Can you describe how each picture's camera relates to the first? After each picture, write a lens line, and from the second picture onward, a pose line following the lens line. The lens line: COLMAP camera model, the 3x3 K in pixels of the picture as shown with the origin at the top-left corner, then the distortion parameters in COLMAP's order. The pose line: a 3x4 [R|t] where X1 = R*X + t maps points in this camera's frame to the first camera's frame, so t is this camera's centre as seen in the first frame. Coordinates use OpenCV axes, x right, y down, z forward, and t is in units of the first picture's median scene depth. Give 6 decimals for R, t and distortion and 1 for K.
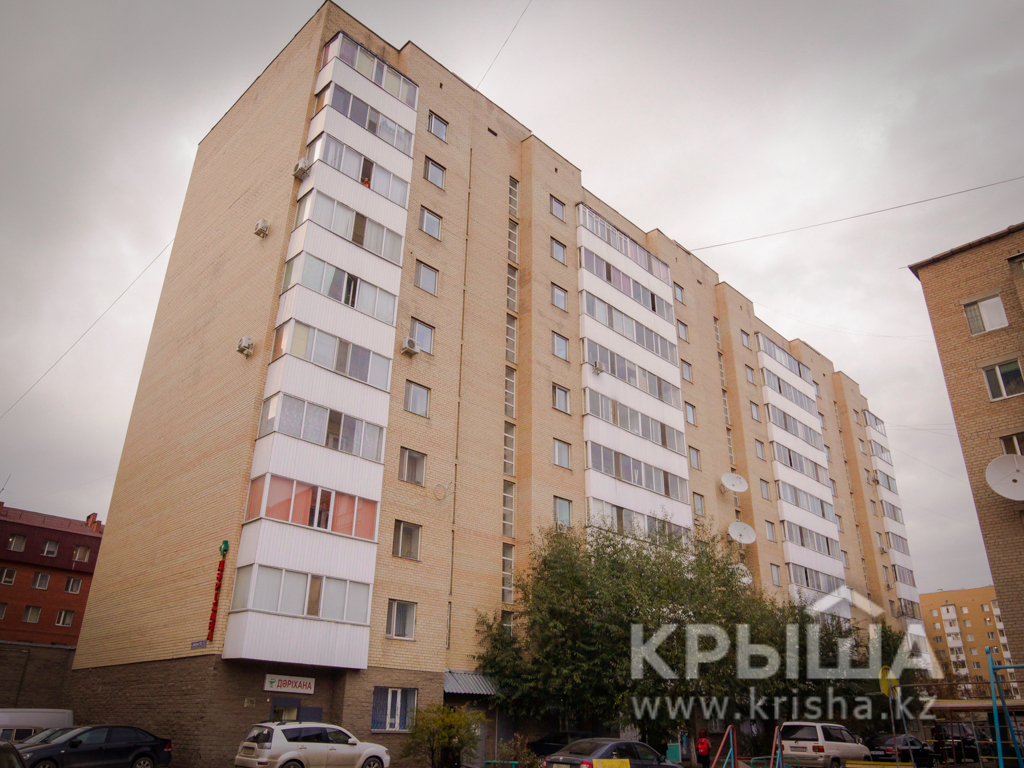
lens RADIAL K [[742.8, 0, 510.4], [0, 742.8, 384.7], [0, 0, 1]] dist [-0.060543, 0.026976]
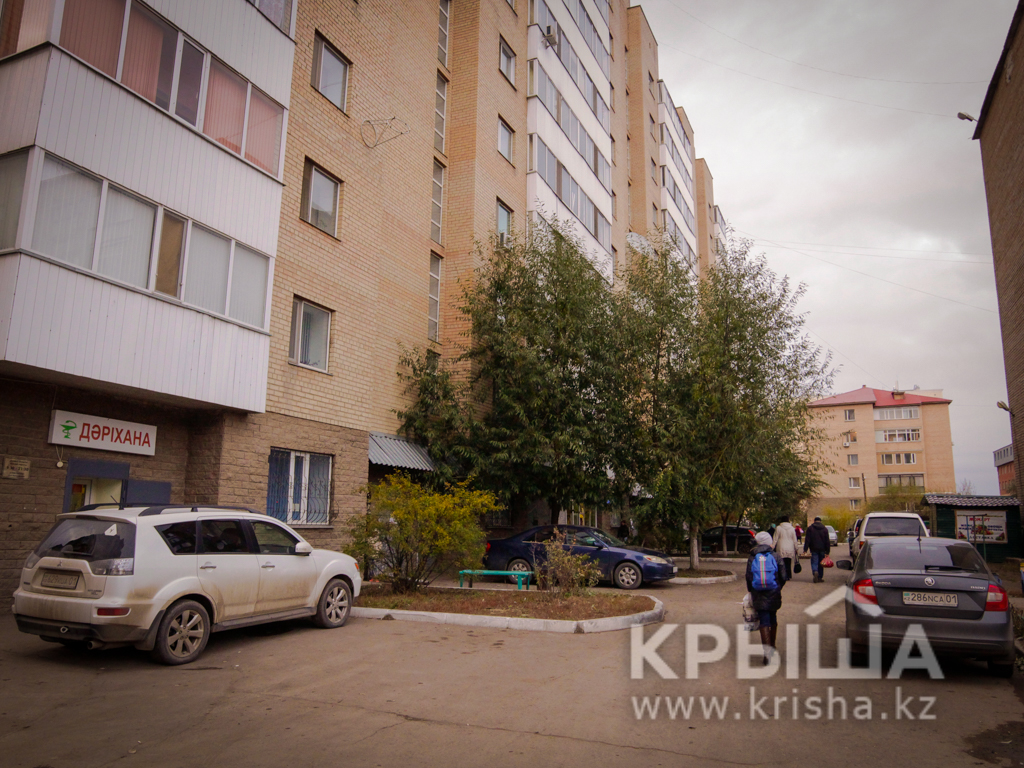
lens RADIAL K [[742.8, 0, 513.5], [0, 742.8, 383.7], [0, 0, 1]] dist [-0.060543, 0.026976]
pose [[0.930584, 0.065416, 0.360187, -0.223103], [-0.154757, 0.961961, 0.225123, 0.224540], [-0.331760, -0.265237, 0.905309, 0.480339]]
